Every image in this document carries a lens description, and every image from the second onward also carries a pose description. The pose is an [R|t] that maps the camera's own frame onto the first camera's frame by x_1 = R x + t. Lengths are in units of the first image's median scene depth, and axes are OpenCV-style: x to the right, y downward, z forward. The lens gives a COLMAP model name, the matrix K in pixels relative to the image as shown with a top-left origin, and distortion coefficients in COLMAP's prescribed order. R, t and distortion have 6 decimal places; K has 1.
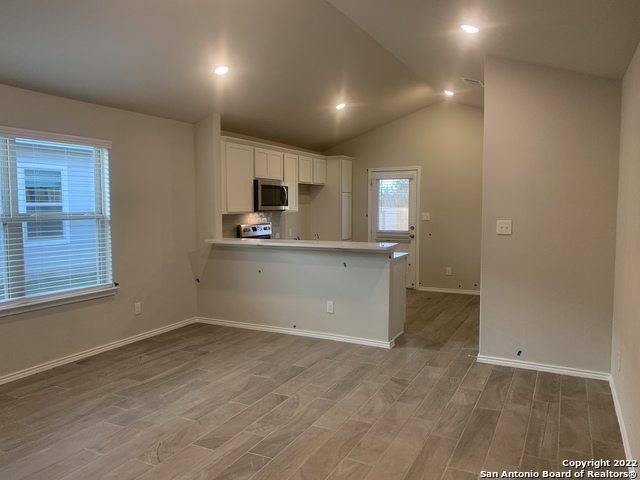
lens RADIAL K [[484.9, 0, 319.9], [0, 484.9, 247.7], [0, 0, 1]] dist [0.040386, -0.049303]
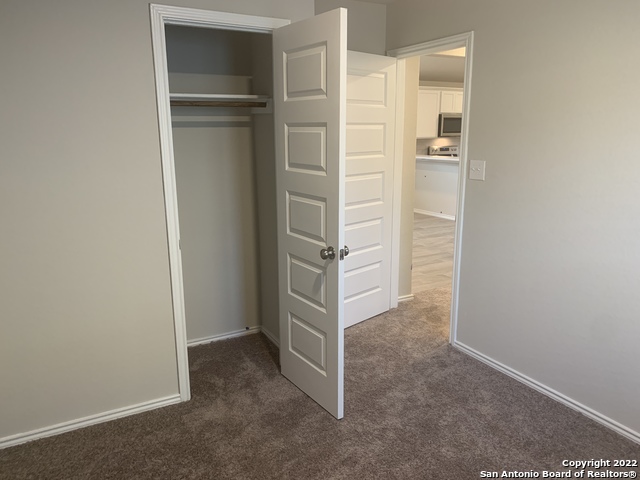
lens RADIAL K [[491.5, 0, 322.7], [0, 491.5, 247.7], [0, 0, 1]] dist [0.070681, -0.106805]
pose [[0.822689, 0.130251, -0.553369, 0.491195], [-0.046308, 0.985518, 0.163124, 0.030317], [0.566602, -0.108575, 0.816807, -0.490624]]
